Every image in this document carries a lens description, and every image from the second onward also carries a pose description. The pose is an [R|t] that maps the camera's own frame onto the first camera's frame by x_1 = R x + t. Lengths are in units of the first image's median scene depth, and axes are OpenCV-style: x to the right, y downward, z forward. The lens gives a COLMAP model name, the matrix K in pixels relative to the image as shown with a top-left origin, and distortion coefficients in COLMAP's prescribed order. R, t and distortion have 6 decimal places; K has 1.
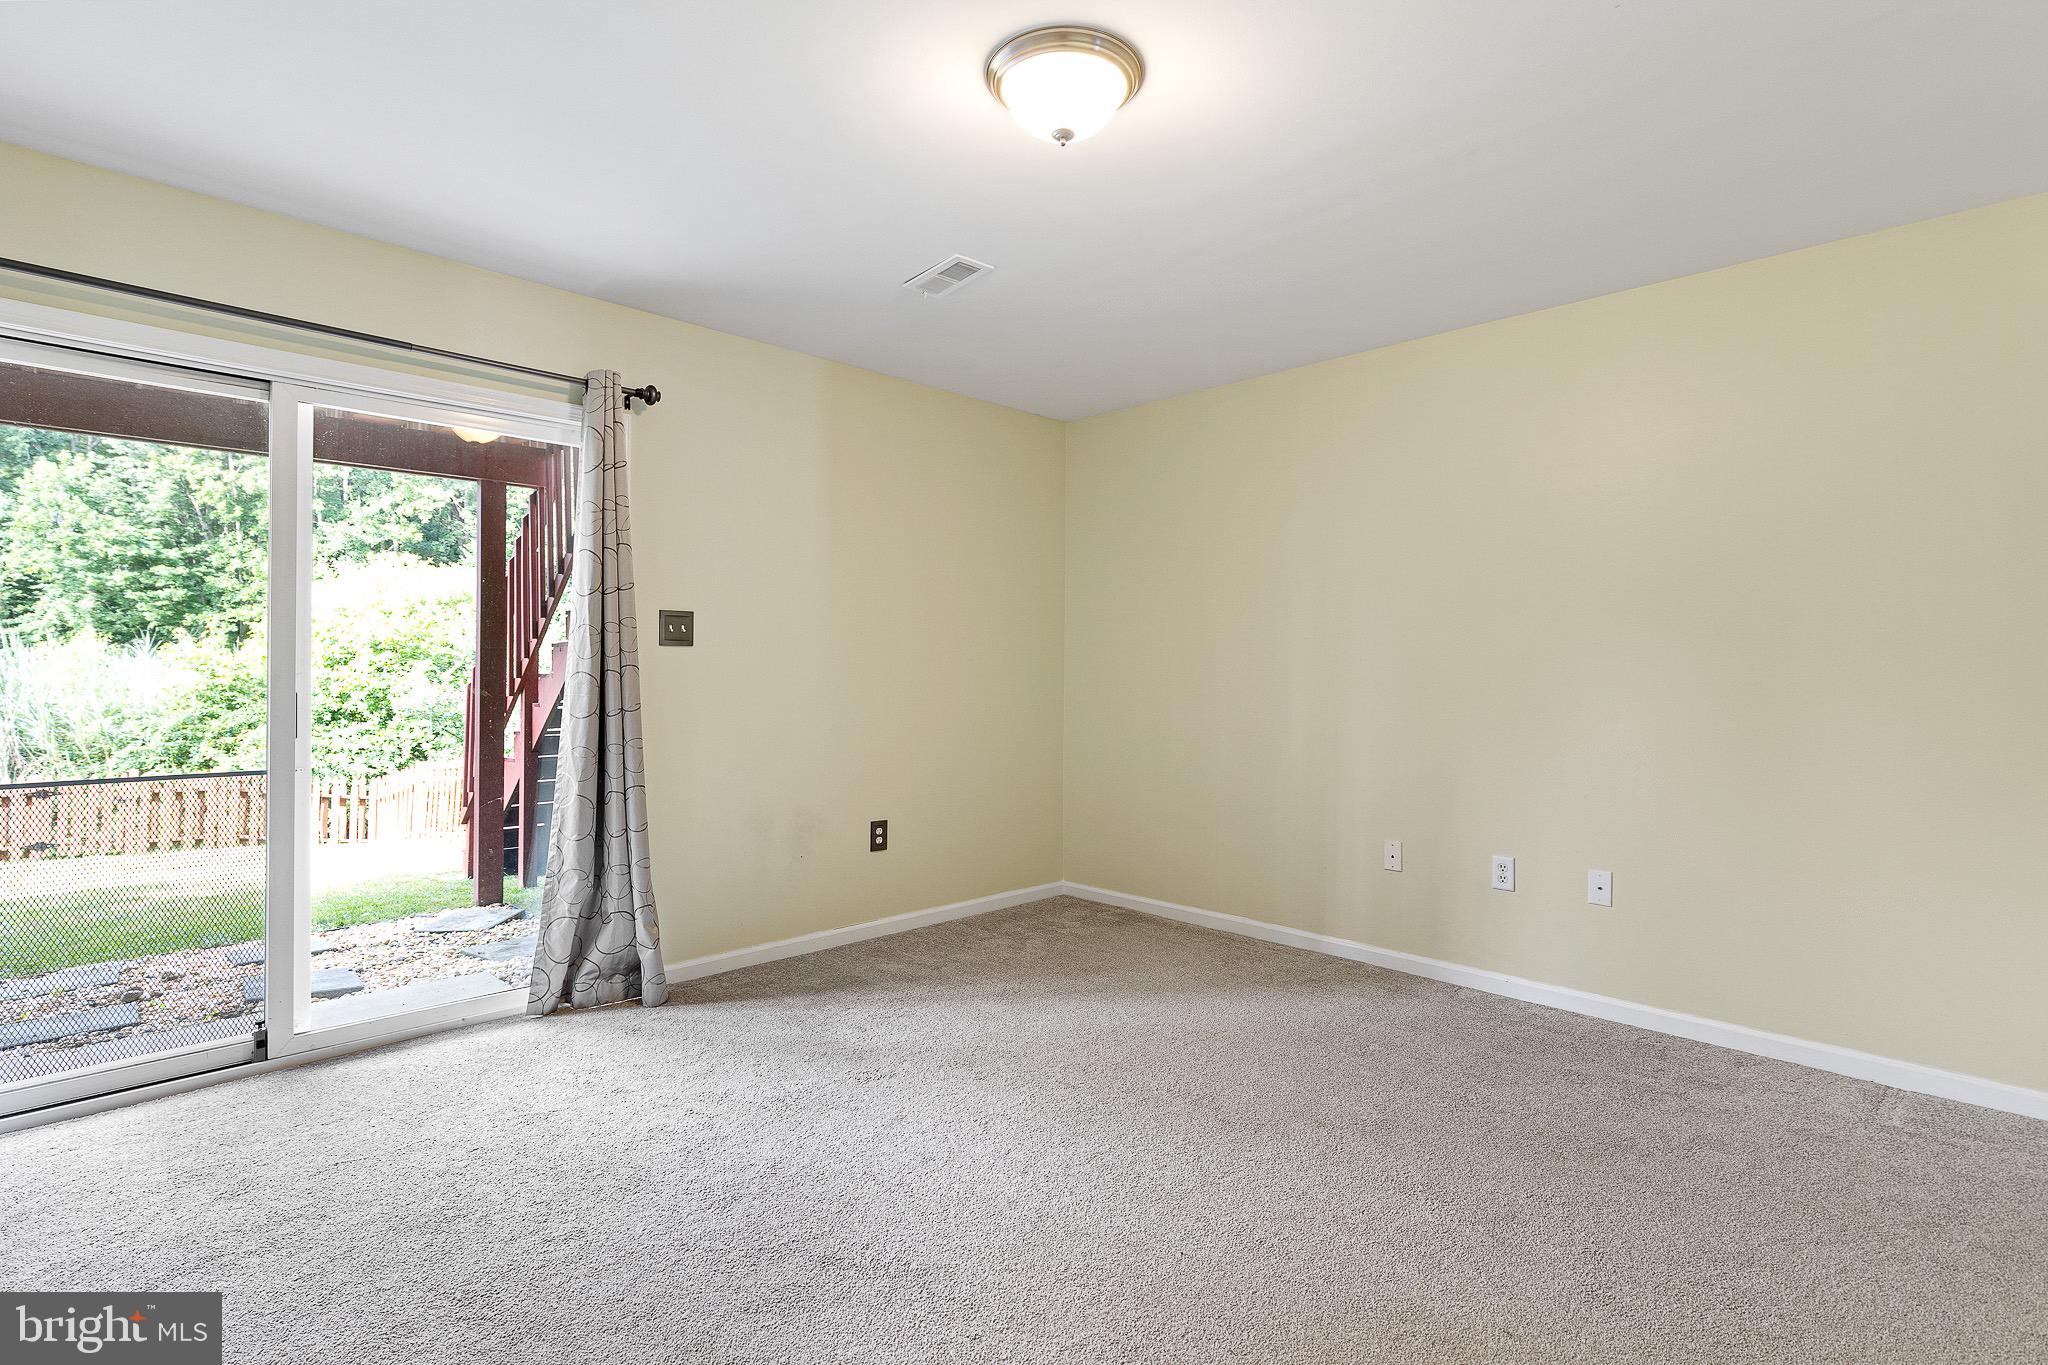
lens RADIAL K [[961.4, 0, 1017.1], [0, 961.4, 672.9], [0, 0, 1]] dist [-0.003242, 0.000824]
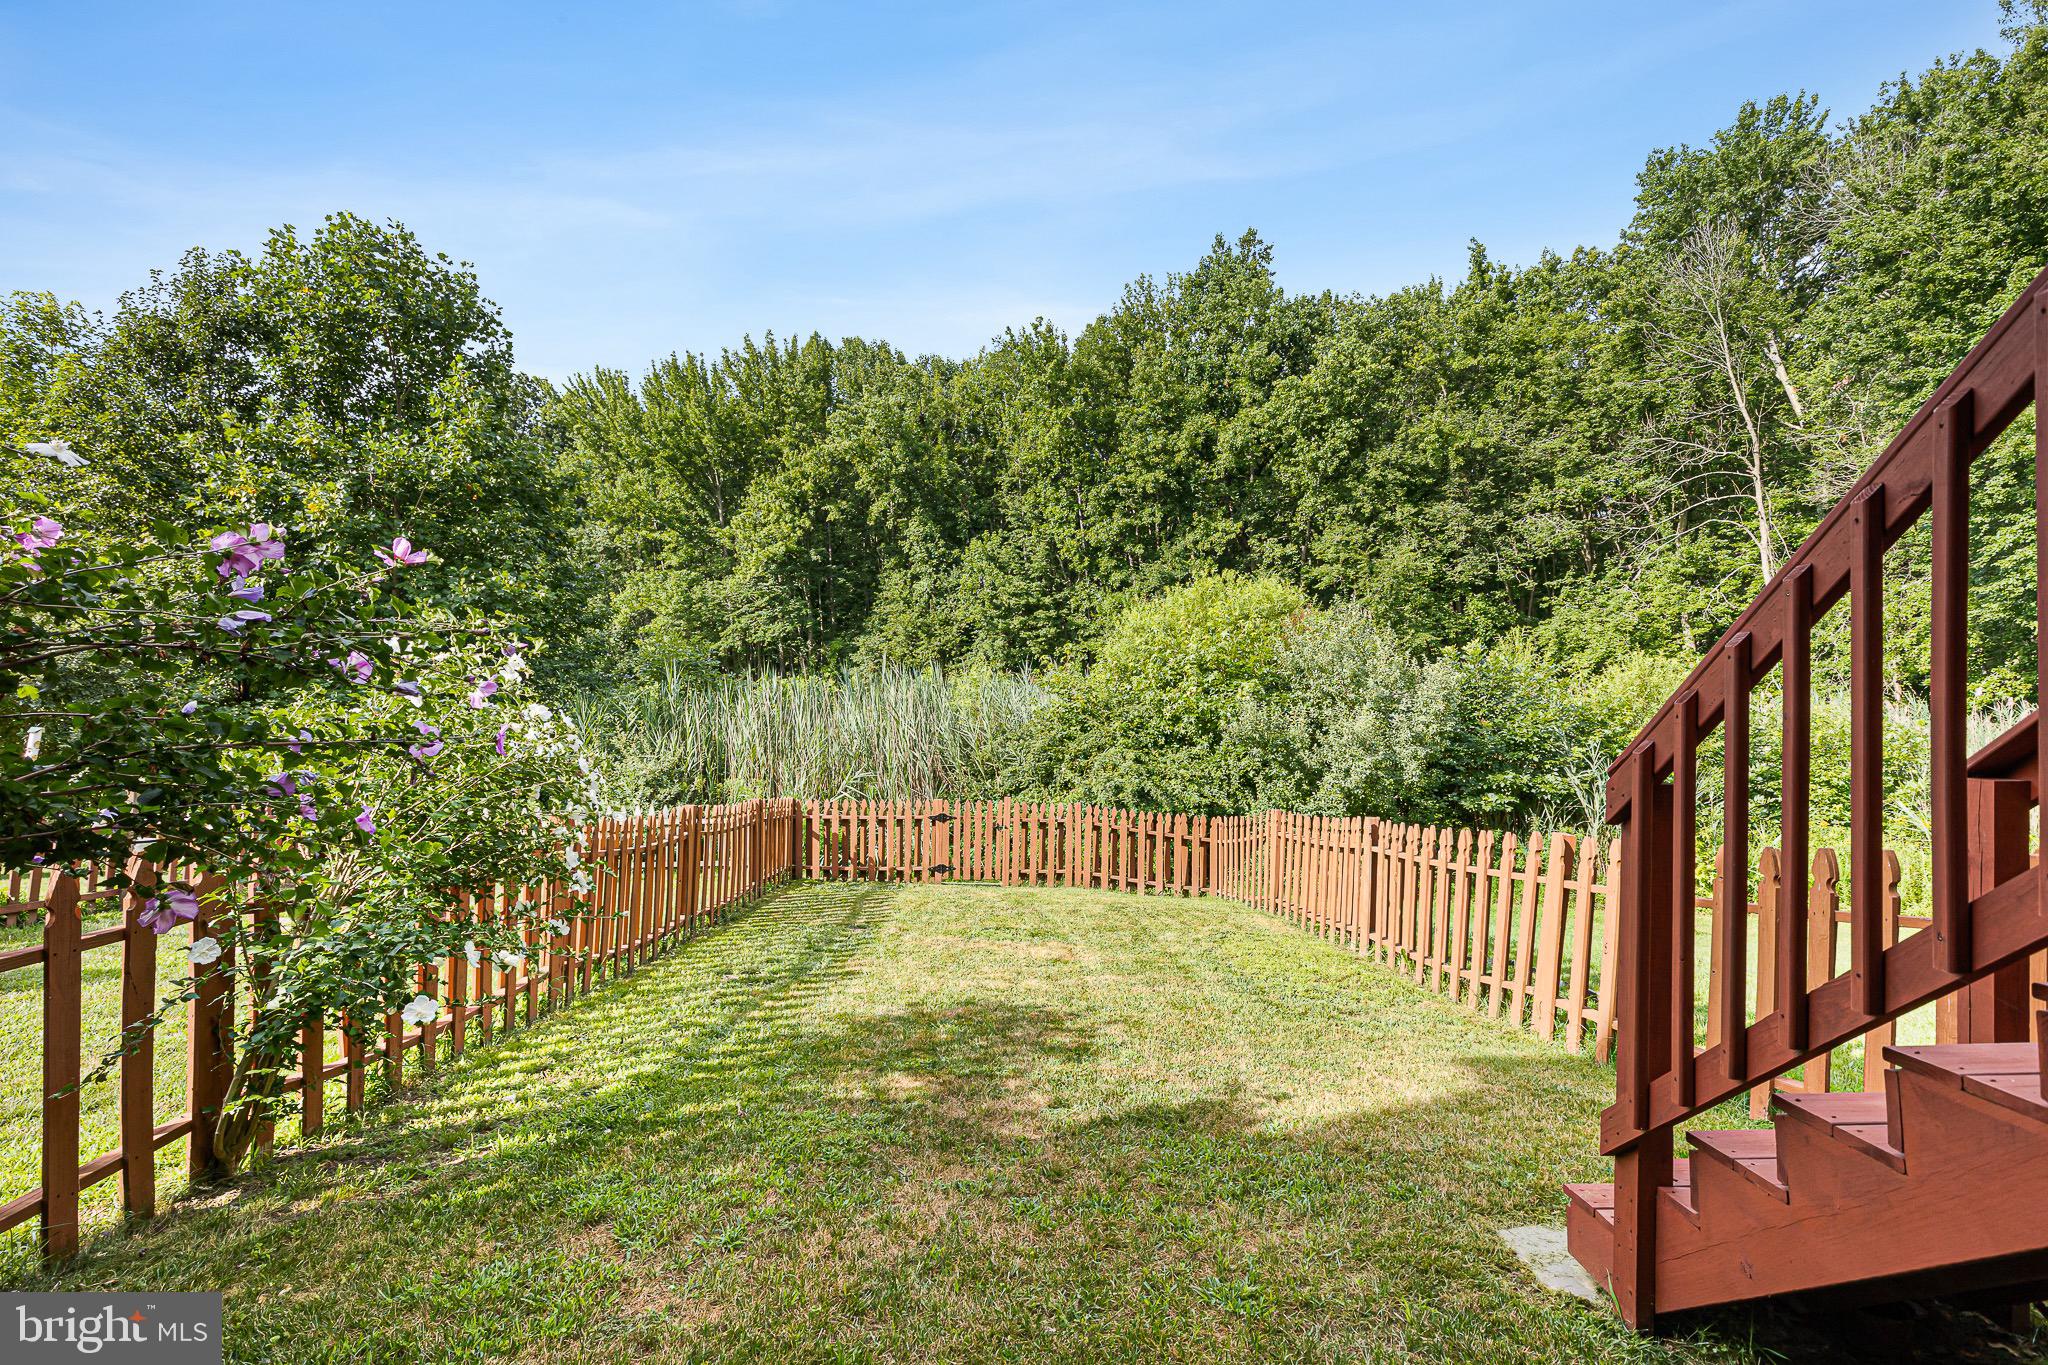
lens RADIAL K [[904.4, 0, 1015.5], [0, 904.4, 684.9], [0, 0, 1]] dist [0.000317, 0.000002]
pose [[0.722862, -0.017805, -0.690763, -0.086549], [0.016063, 0.999831, -0.008962, -0.001897], [0.690805, -0.004617, 0.723026, 0.106619]]
